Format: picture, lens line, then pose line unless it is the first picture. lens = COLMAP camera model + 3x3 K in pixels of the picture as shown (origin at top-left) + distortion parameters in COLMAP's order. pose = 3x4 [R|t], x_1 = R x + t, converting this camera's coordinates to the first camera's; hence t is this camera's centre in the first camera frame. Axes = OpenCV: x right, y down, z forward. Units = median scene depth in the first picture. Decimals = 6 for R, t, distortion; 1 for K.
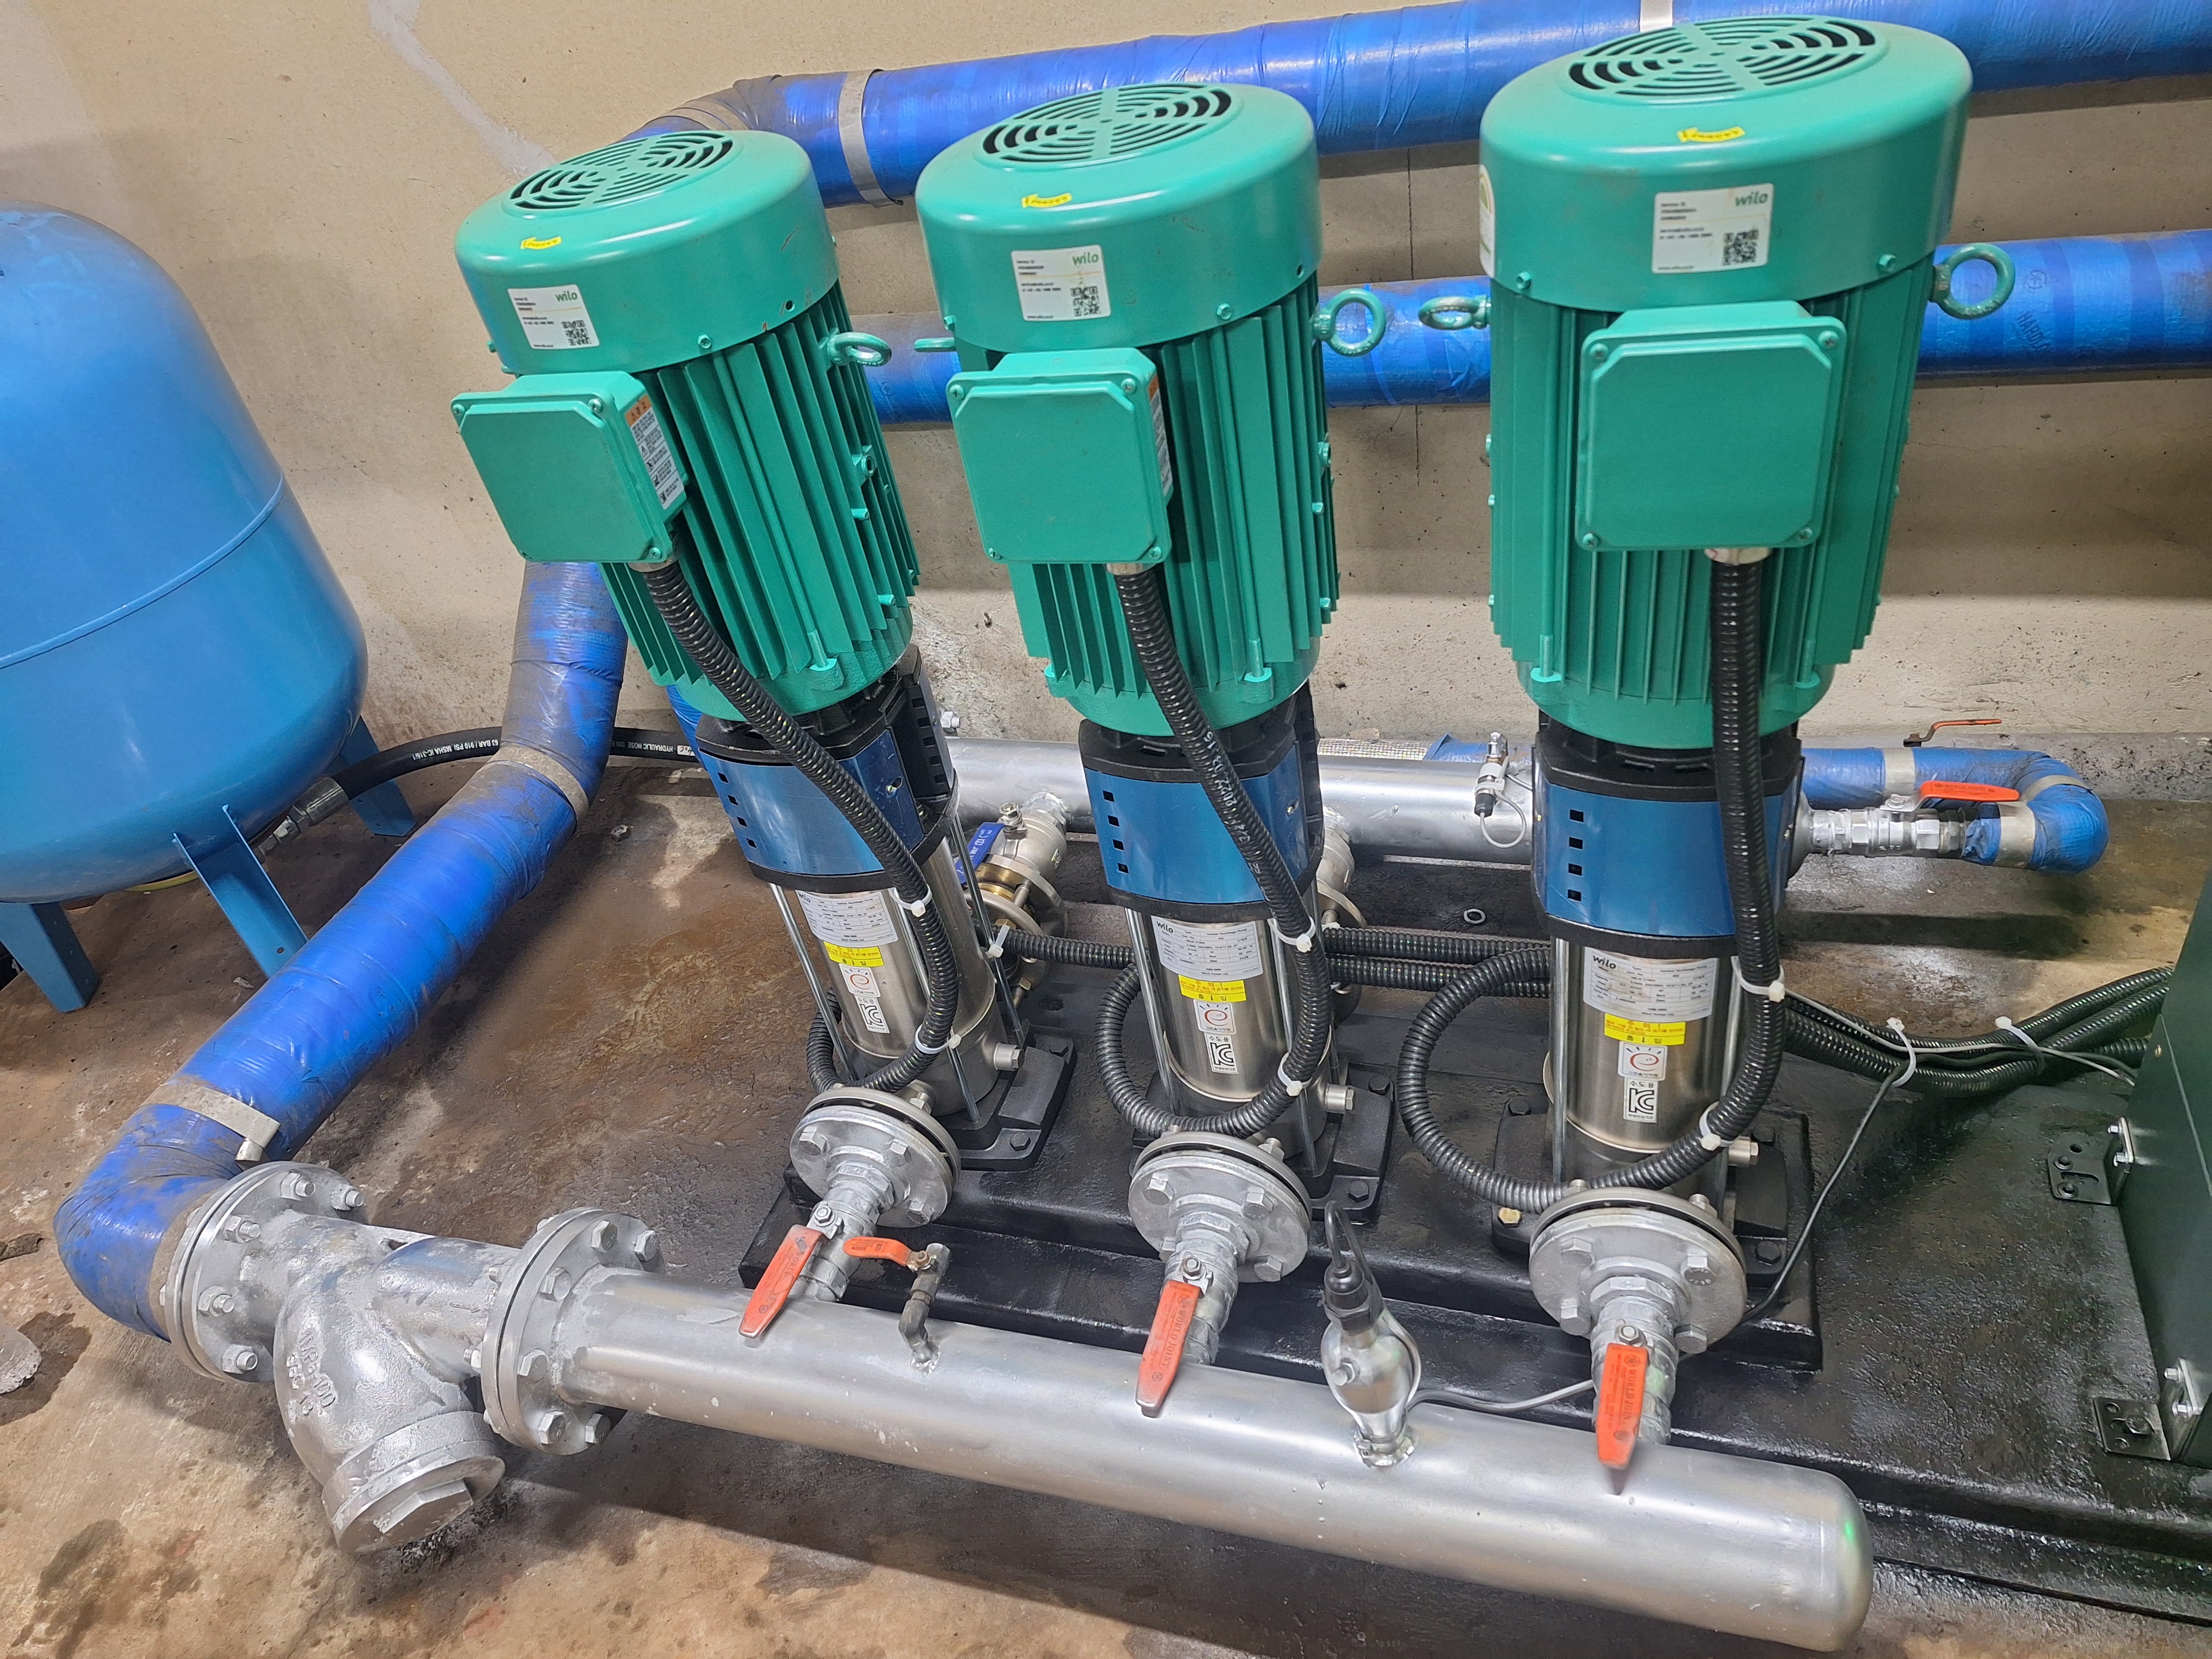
lens RADIAL K [[1546.9, 0, 1102.0], [0, 1546.9, 829.9], [0, 0, 1]] dist [0.038461, -0.039277]
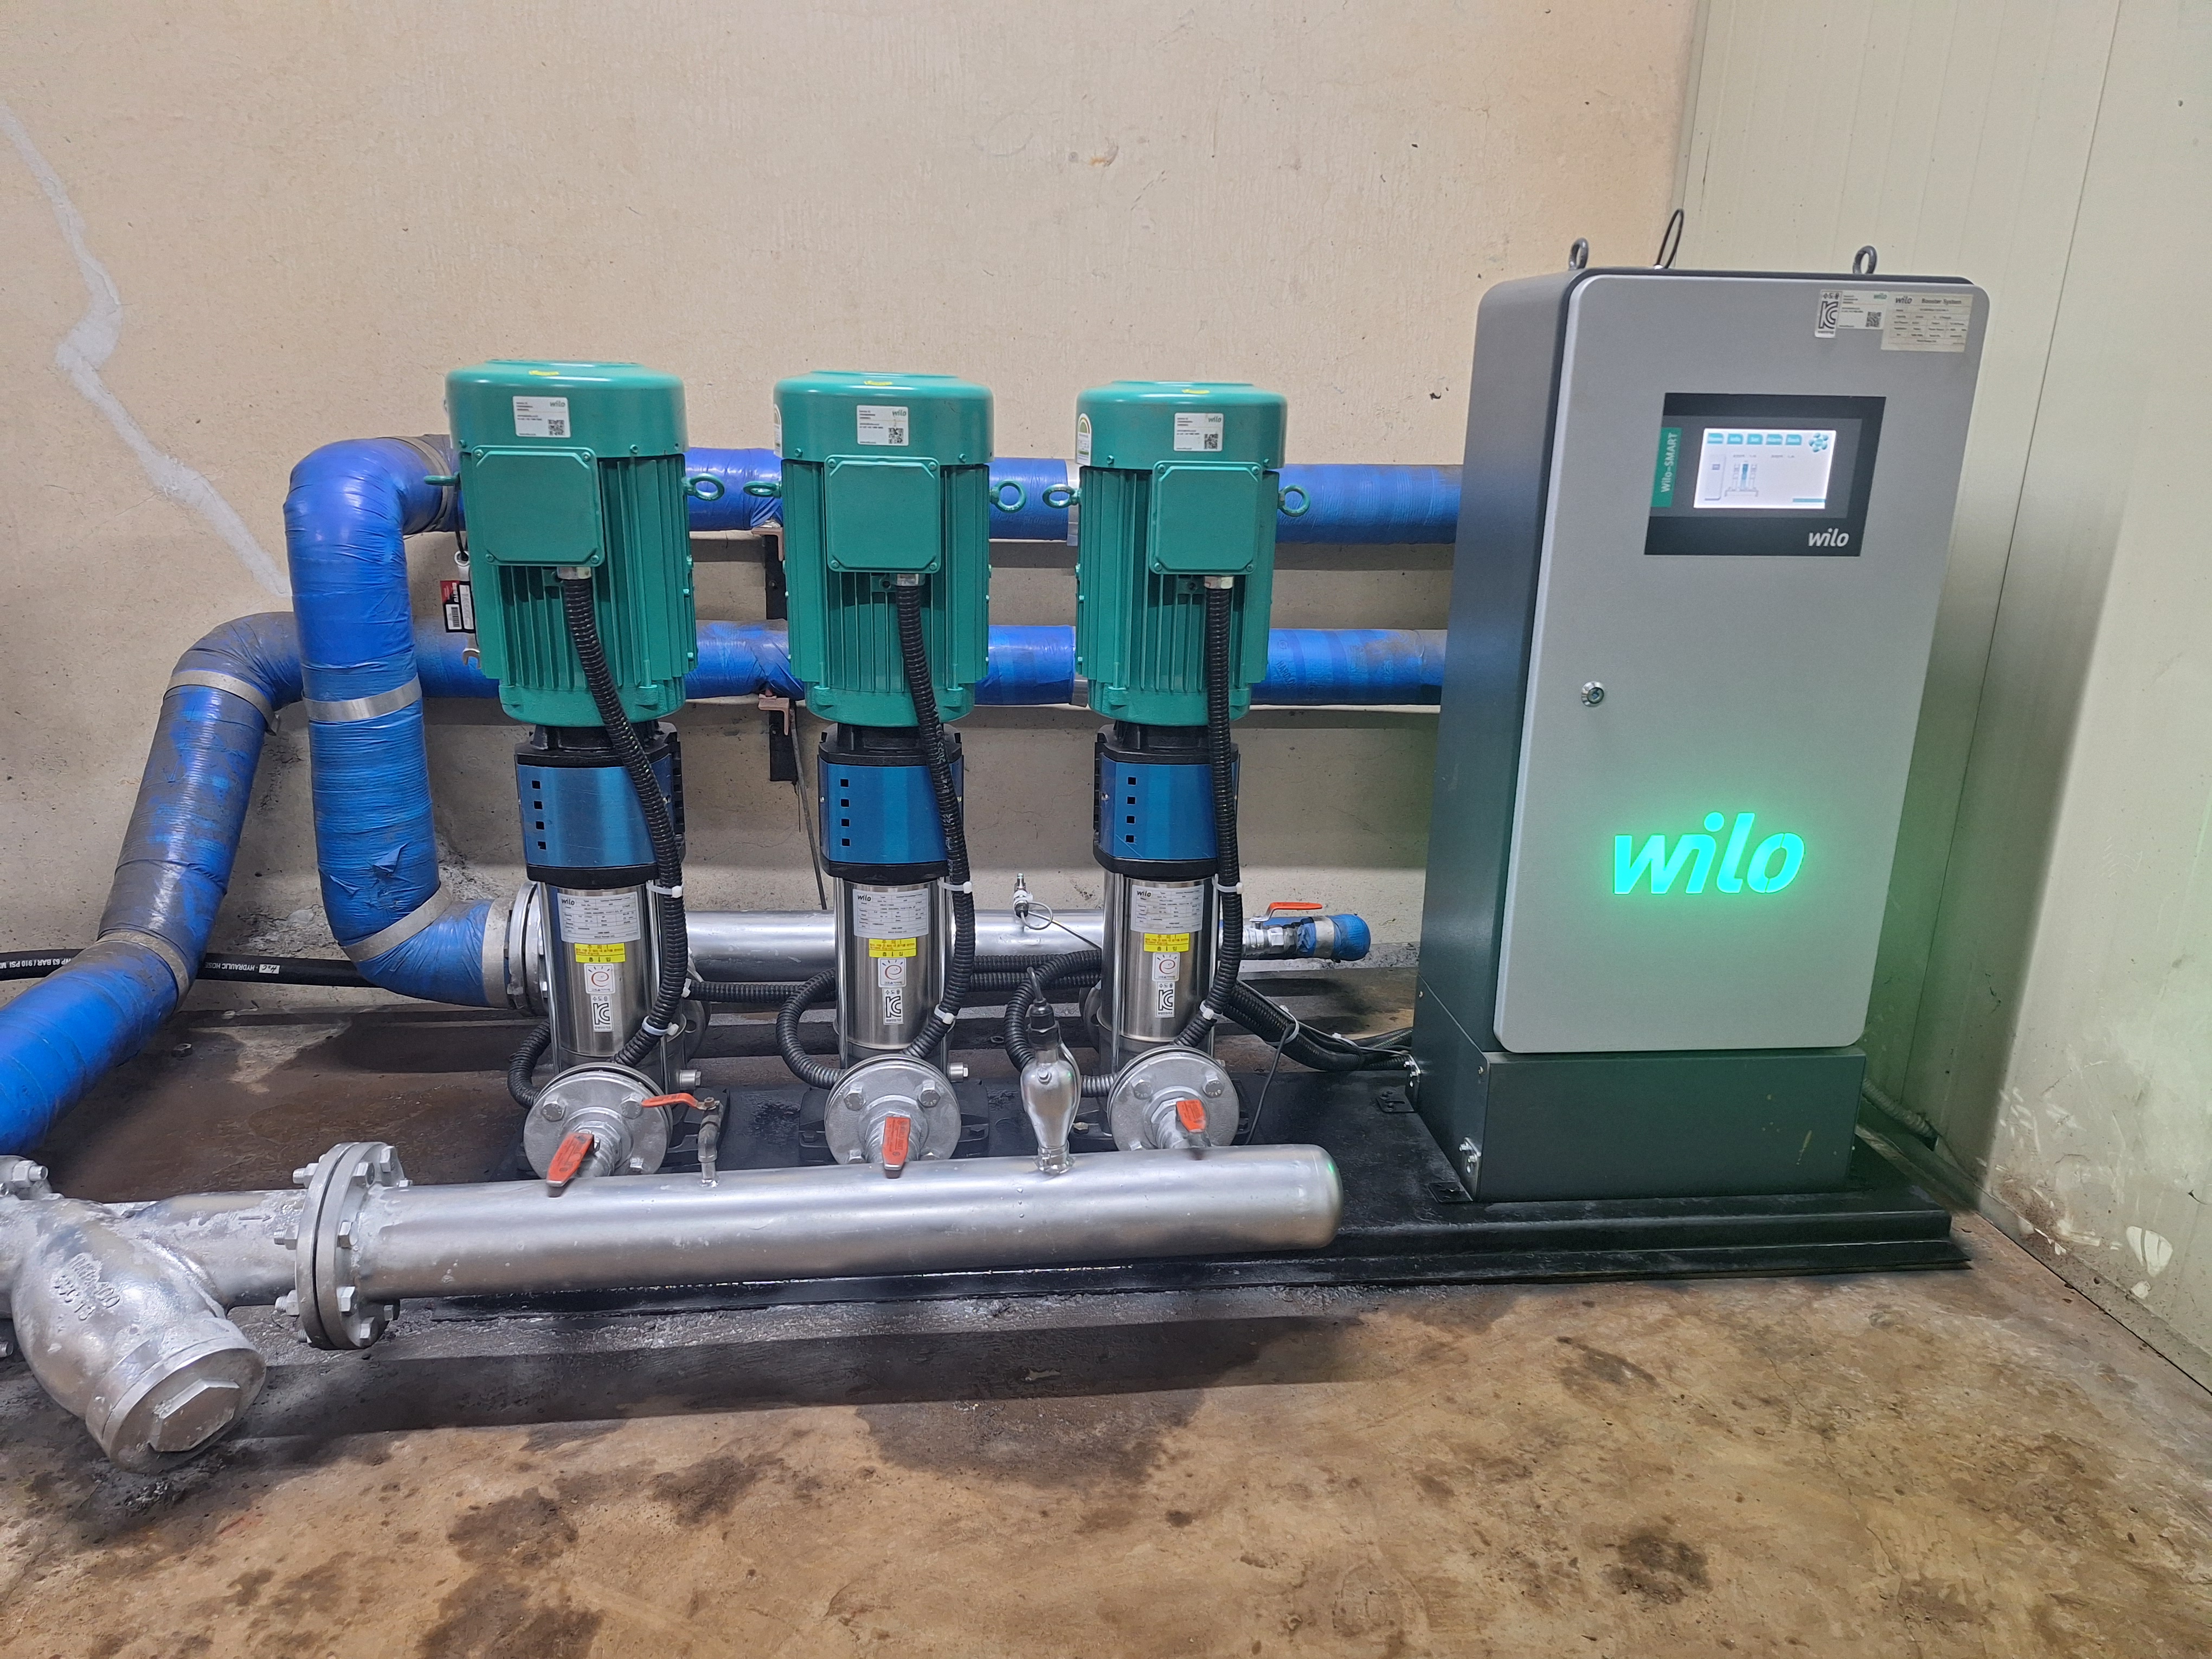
lens RADIAL K [[1546.9, 0, 1110.5], [0, 1546.9, 835.5], [0, 0, 1]] dist [0.038461, -0.039277]
pose [[0.898989, 0.067252, 0.432778, -0.357746], [0.104466, 0.926694, -0.361006, 0.522314], [-0.425331, 0.369751, 0.826062, -0.309045]]
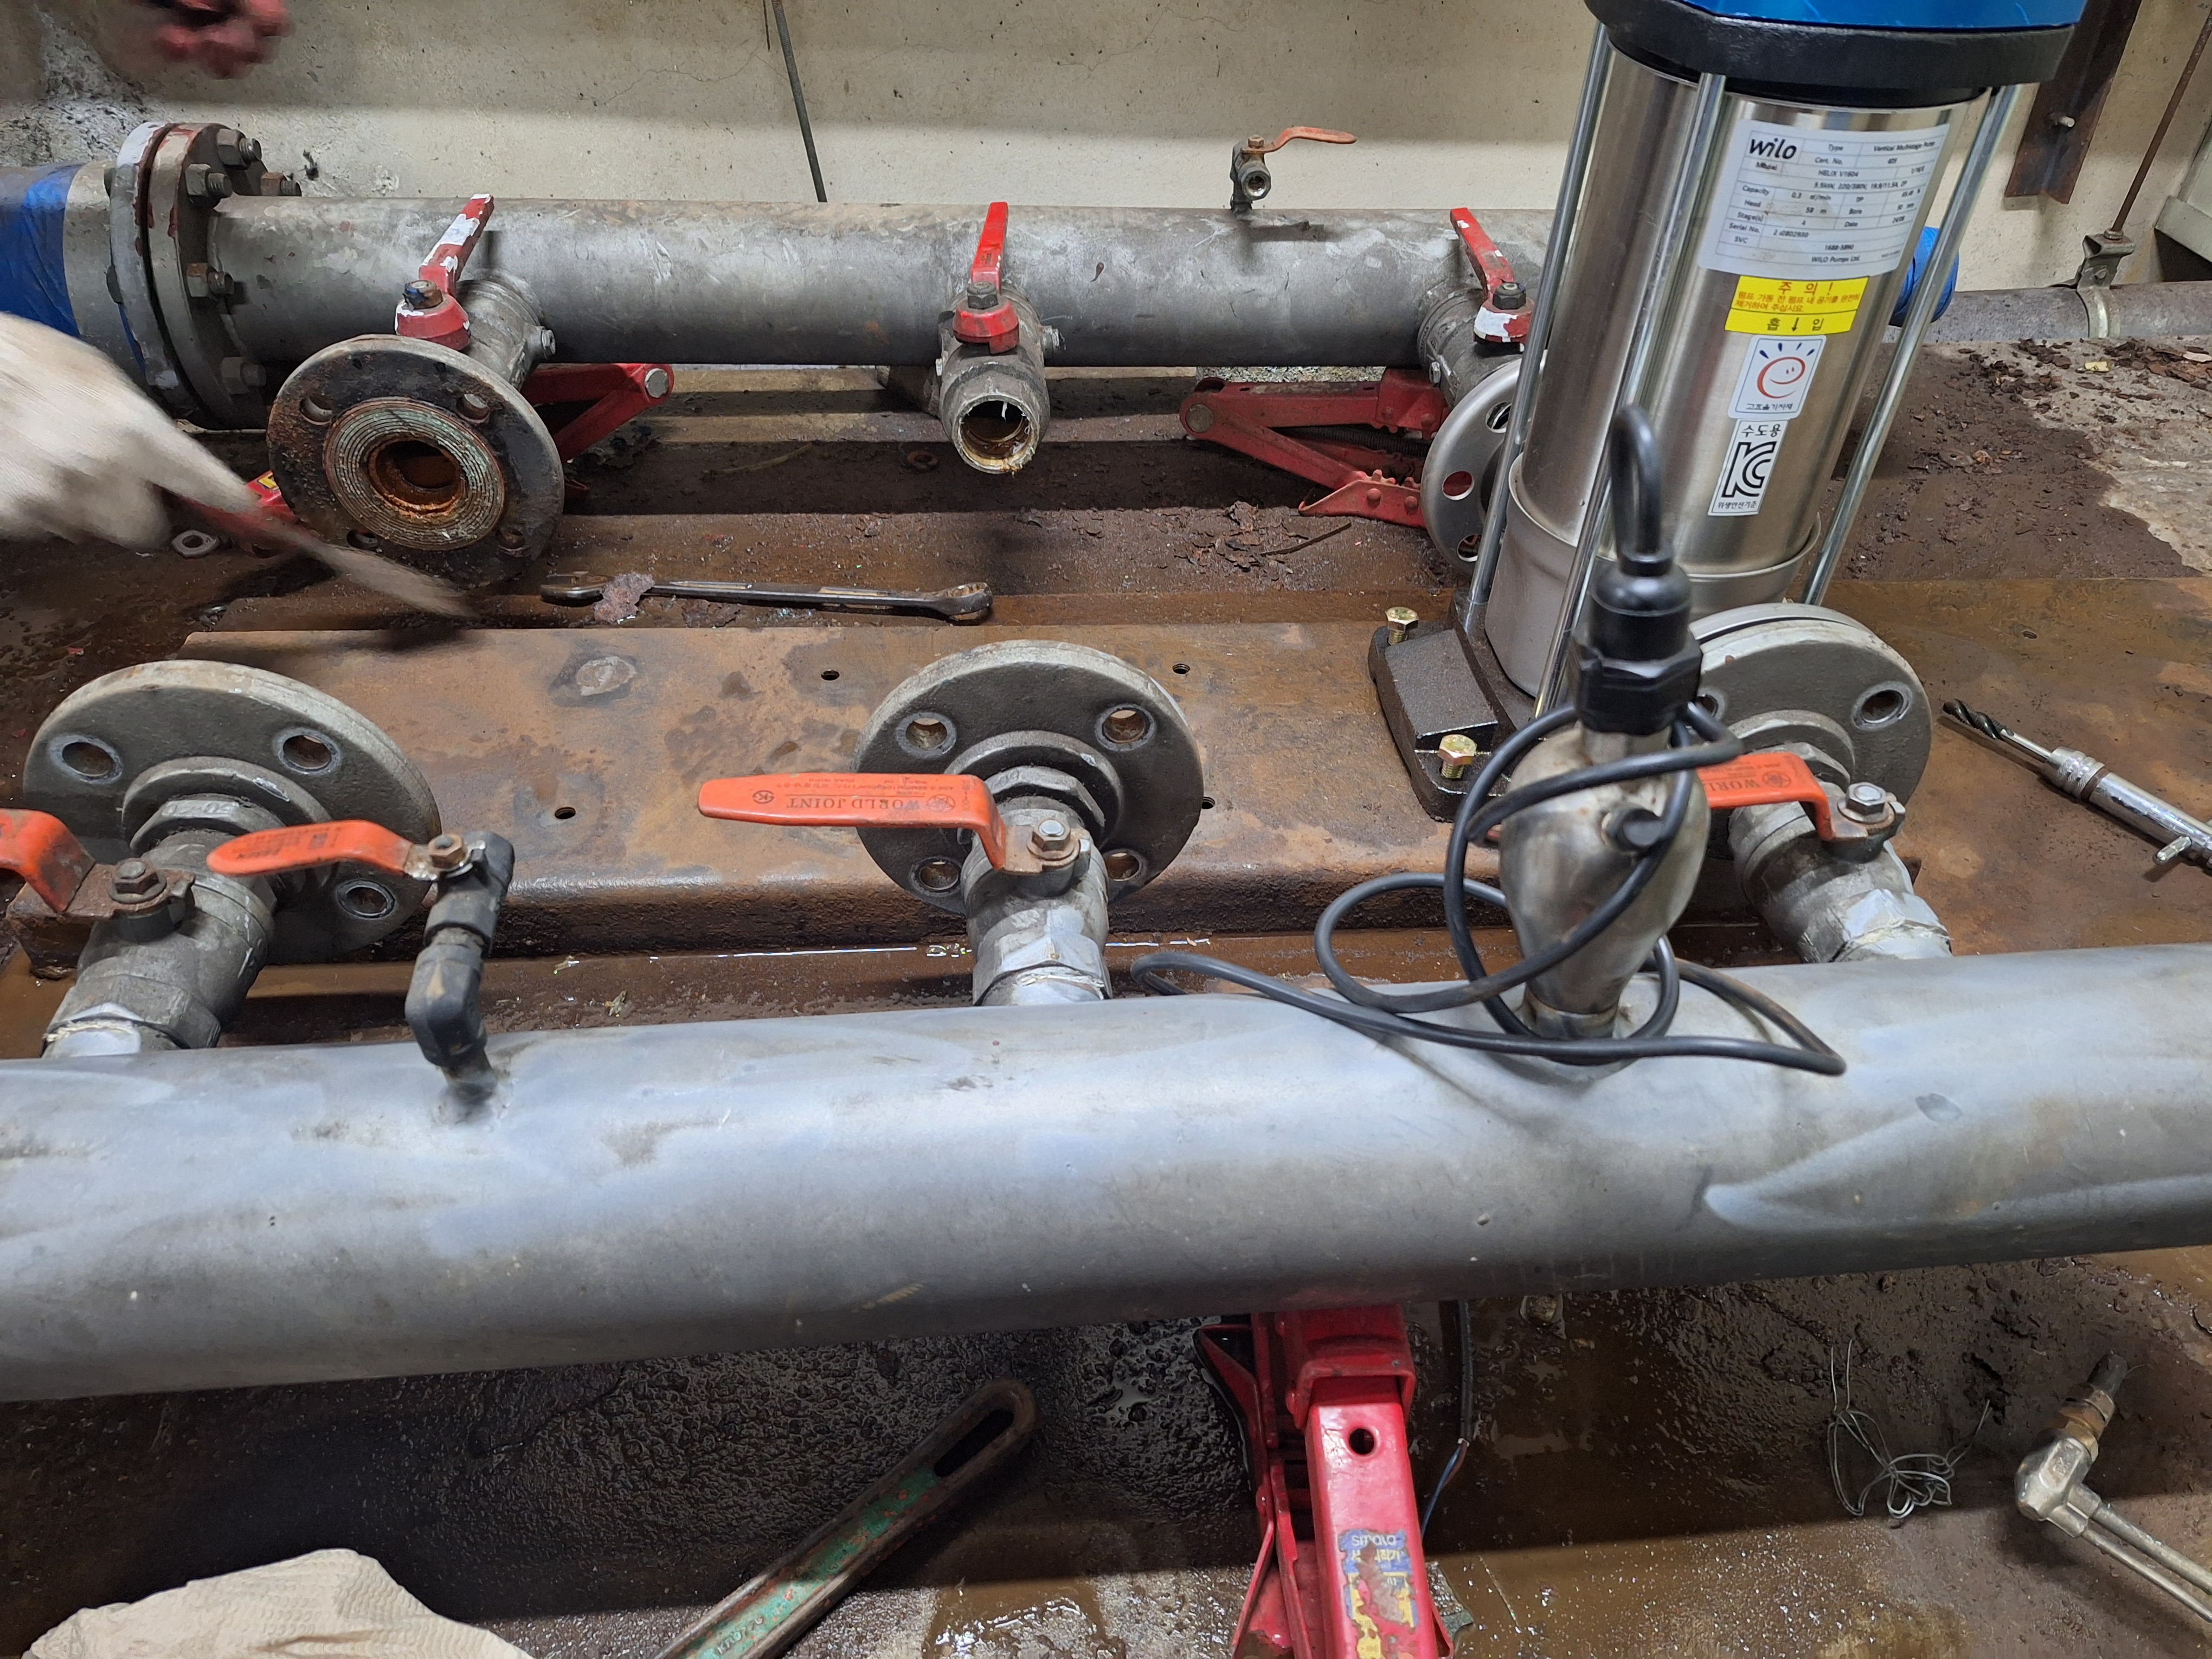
lens RADIAL K [[1546.9, 0, 1114.0], [0, 1546.9, 821.9], [0, 0, 1]] dist [0.038461, -0.039277]
pose [[0.905187, -0.081465, 0.417133, -0.113526], [0.077396, 0.996643, 0.026691, 0.244014], [-0.417907, 0.008124, 0.908453, 0.506799]]
